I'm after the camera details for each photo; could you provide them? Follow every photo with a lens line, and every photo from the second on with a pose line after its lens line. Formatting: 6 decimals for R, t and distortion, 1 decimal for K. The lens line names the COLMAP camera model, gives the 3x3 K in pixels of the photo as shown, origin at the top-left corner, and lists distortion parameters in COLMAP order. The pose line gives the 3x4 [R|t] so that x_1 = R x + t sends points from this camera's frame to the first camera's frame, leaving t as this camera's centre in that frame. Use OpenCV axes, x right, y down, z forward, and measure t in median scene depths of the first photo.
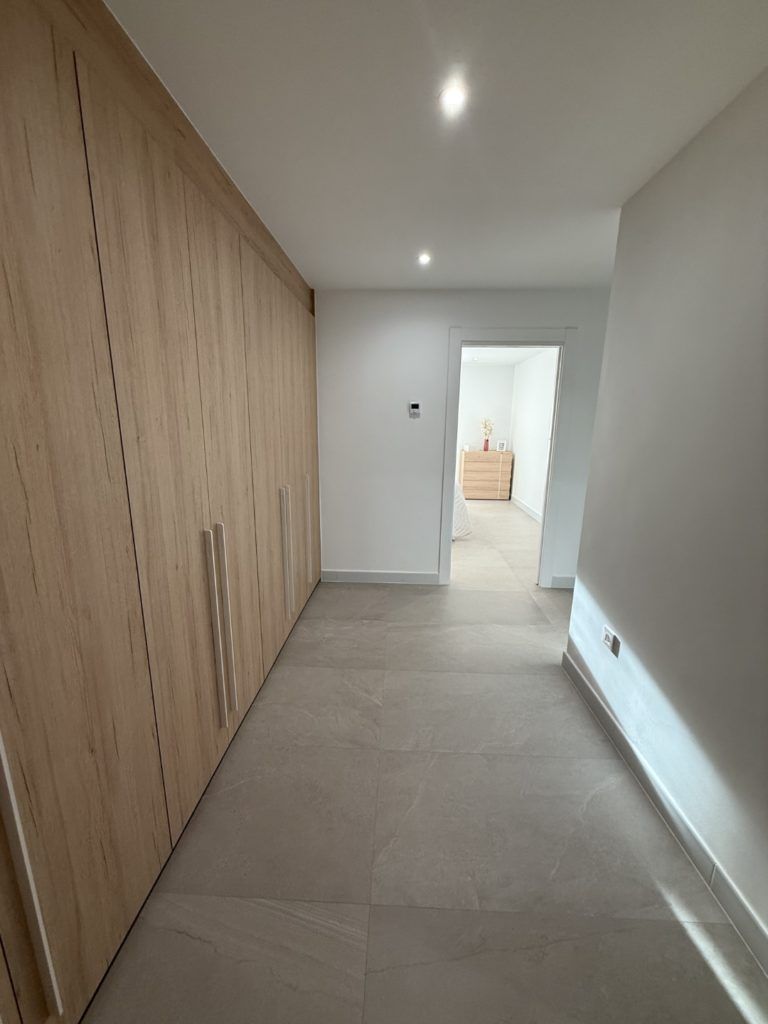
lens RADIAL K [[408.8, 0, 382.5], [0, 408.8, 508.6], [0, 0, 1]] dist [0.000998, -0.000389]
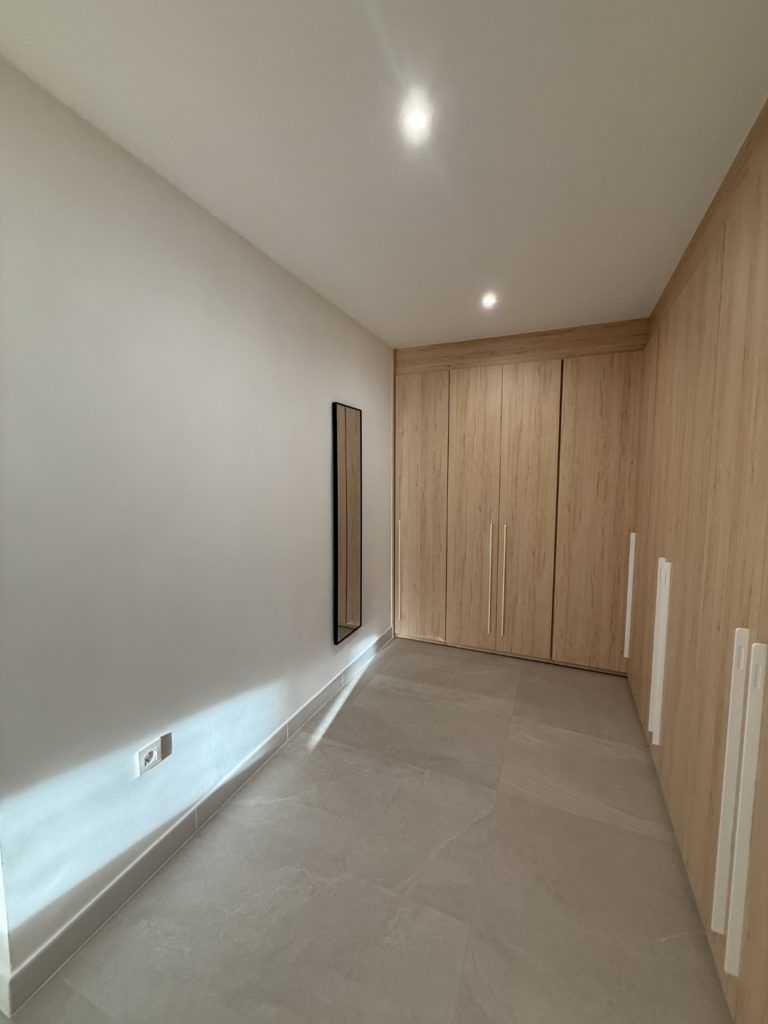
lens RADIAL K [[408.8, 0, 382.5], [0, 408.8, 508.6], [0, 0, 1]] dist [0.000998, -0.000389]
pose [[-0.932808, -0.053598, 0.356367, -0.098720], [0.060291, 0.951730, 0.300957, -0.408350], [-0.355296, 0.302220, -0.884550, 1.854193]]
